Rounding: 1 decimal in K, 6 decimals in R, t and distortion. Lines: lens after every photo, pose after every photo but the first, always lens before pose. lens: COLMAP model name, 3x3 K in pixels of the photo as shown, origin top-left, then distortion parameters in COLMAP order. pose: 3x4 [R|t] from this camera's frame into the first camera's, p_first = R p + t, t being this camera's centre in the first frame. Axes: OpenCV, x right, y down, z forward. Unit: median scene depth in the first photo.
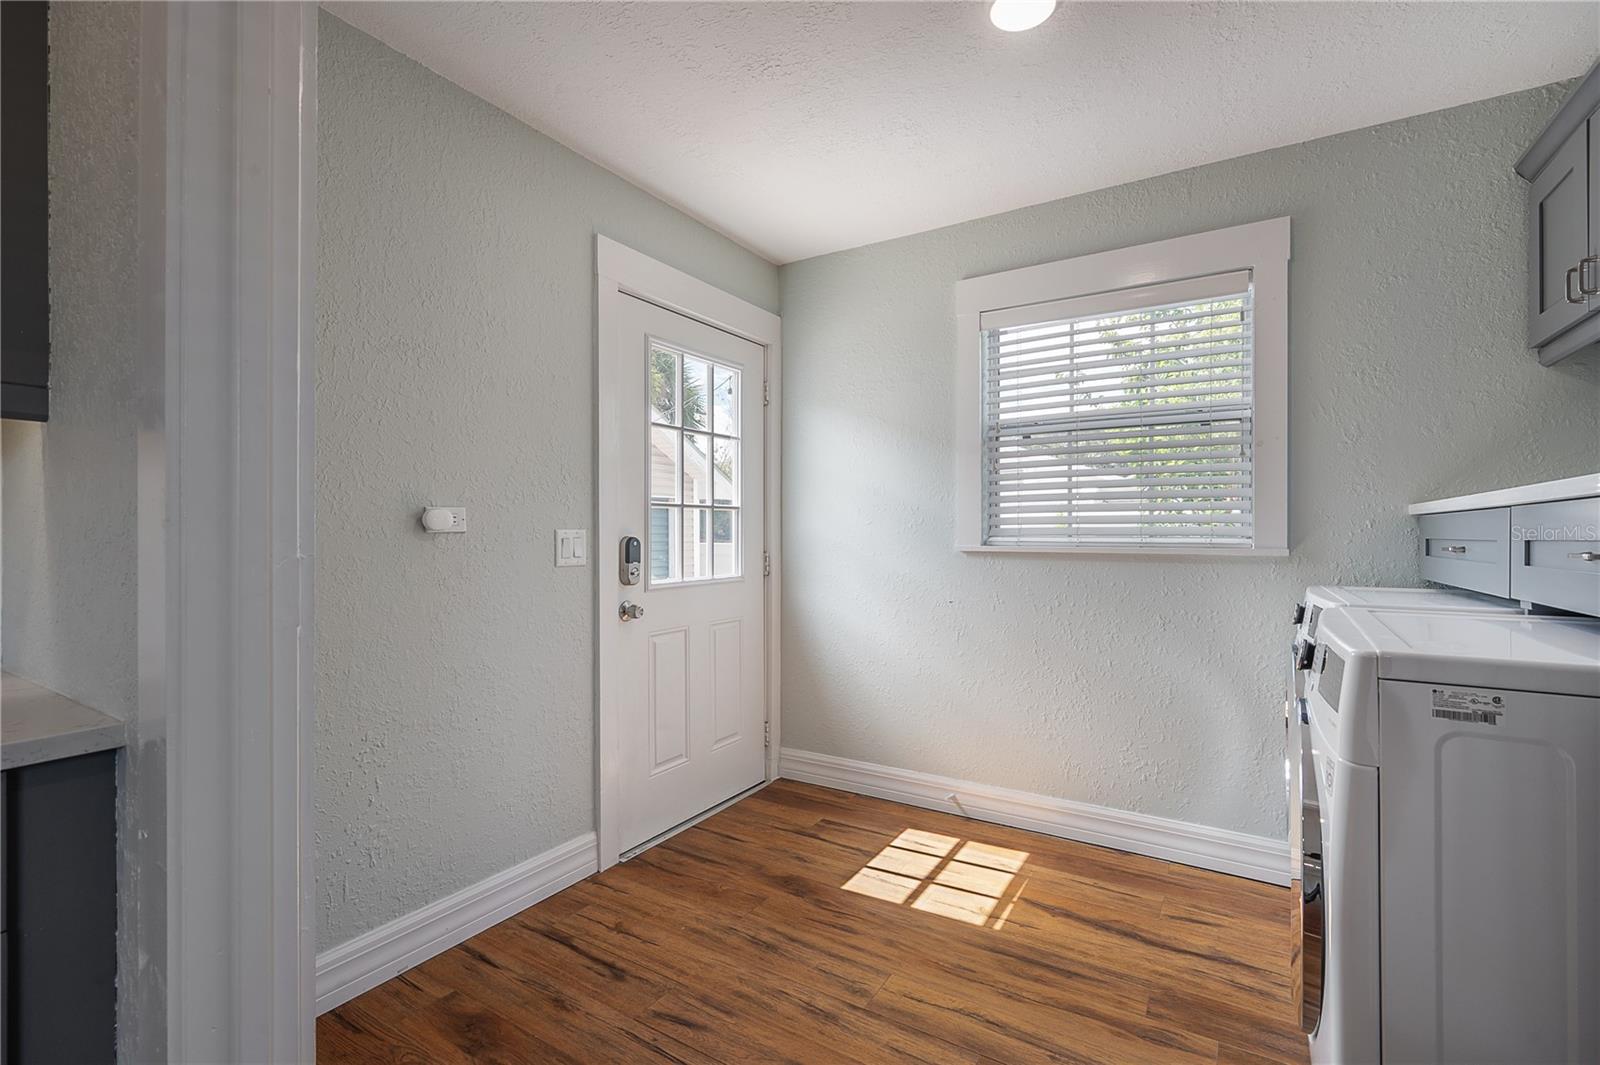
lens RADIAL K [[711.1, 0, 784.6], [0, 711.1, 525.8], [0, 0, 1]] dist [-0.001510, -0.000002]
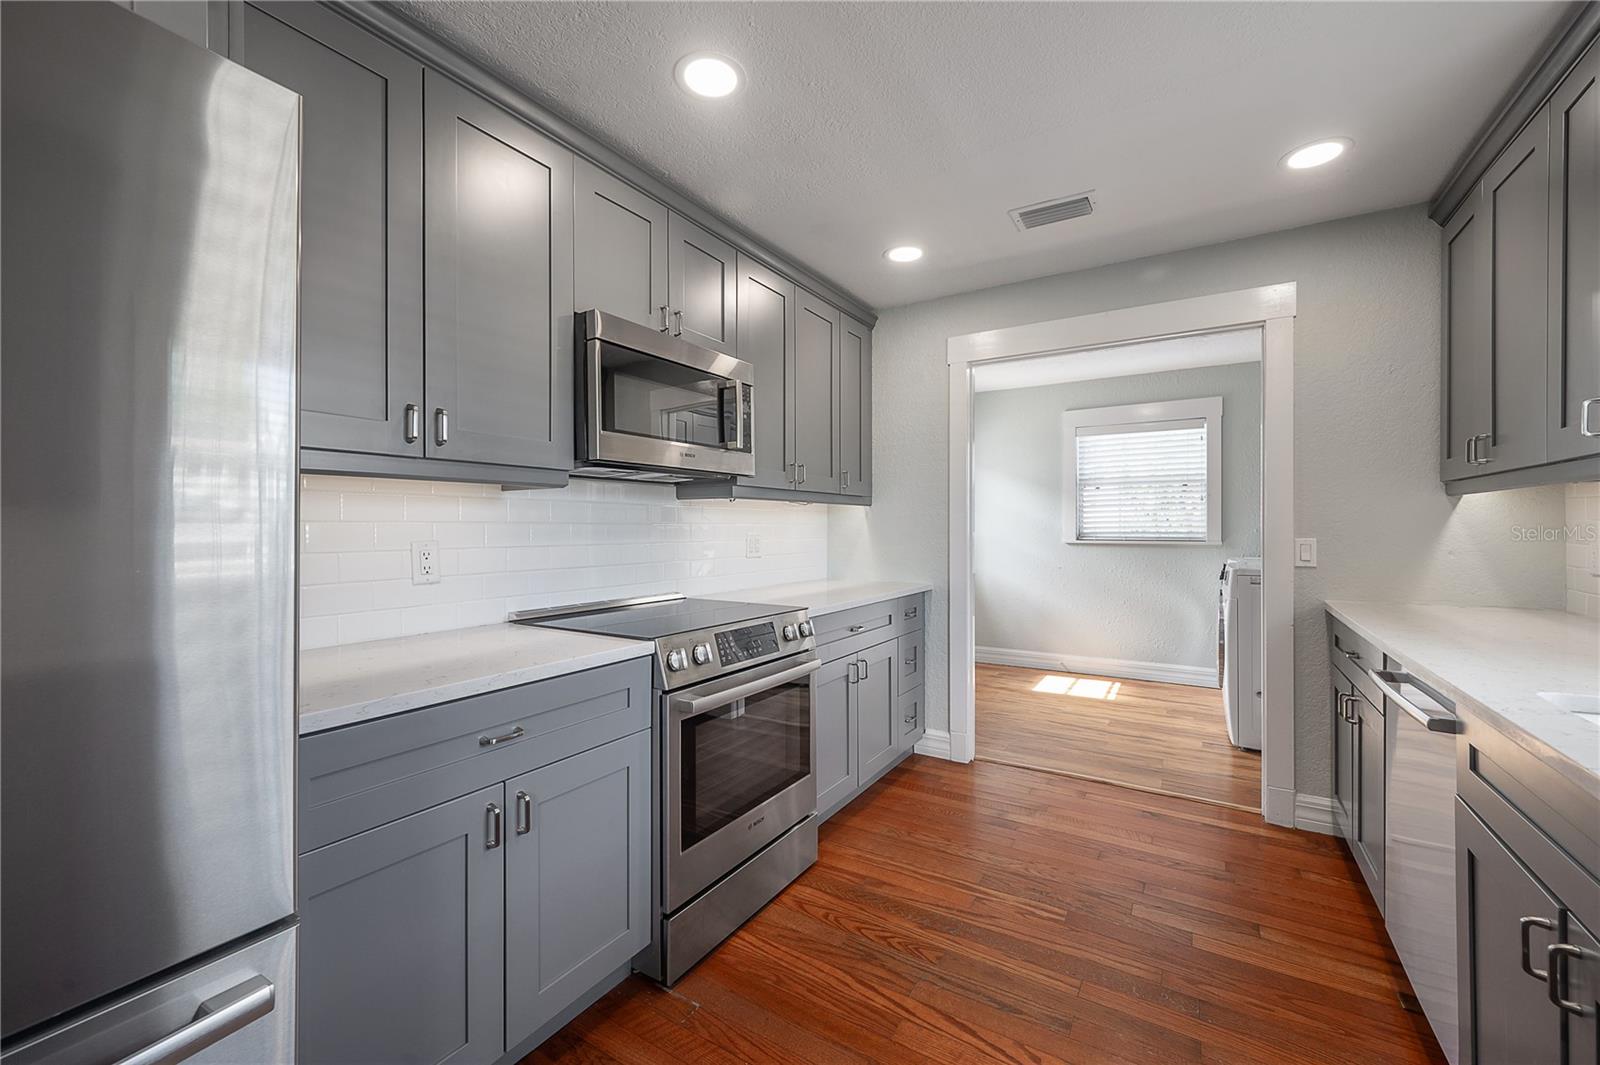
lens RADIAL K [[638.7, 0, 800.5], [0, 638.7, 527.6], [0, 0, 1]] dist [0.002807, 0.000014]
pose [[0.999942, -0.004799, 0.009614, -0.771708], [0.004721, 0.999956, 0.008108, -0.039530], [-0.009653, -0.008062, 0.999921, -1.209472]]
